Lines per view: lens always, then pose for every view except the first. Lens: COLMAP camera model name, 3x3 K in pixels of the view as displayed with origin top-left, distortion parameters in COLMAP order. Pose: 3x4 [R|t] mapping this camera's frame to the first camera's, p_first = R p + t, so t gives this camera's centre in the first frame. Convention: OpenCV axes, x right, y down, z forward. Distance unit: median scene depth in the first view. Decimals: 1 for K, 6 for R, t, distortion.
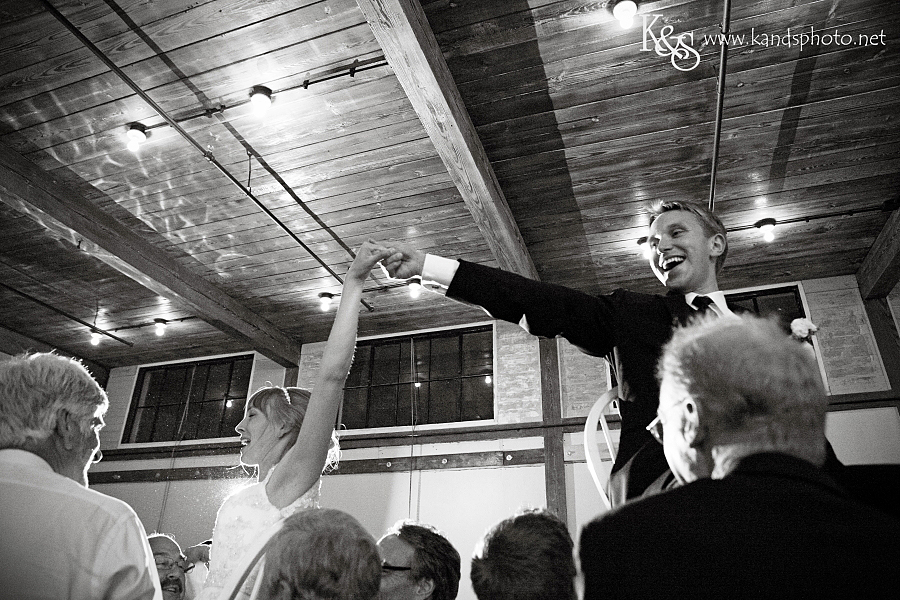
lens RADIAL K [[609.7, 0, 450.0], [0, 609.7, 300.0], [0, 0, 1]] dist [-0.082437, 0.041920]
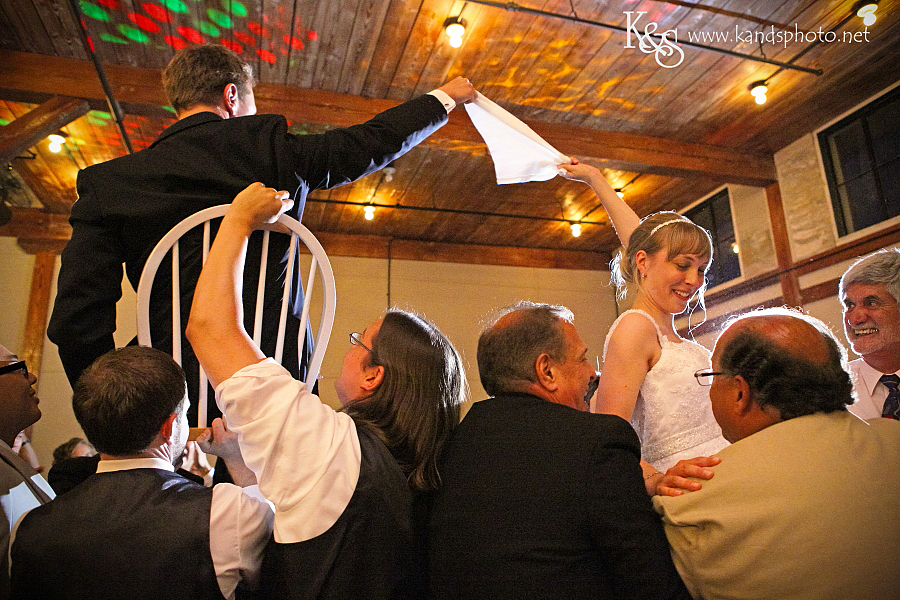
lens RADIAL K [[609.7, 0, 450.0], [0, 609.7, 300.0], [0, 0, 1]] dist [-0.082437, 0.041920]
pose [[0.585572, -0.234381, -0.775997, 0.096171], [0.391449, 0.920033, 0.017504, 0.076672], [0.709841, -0.314013, 0.630493, 0.112803]]
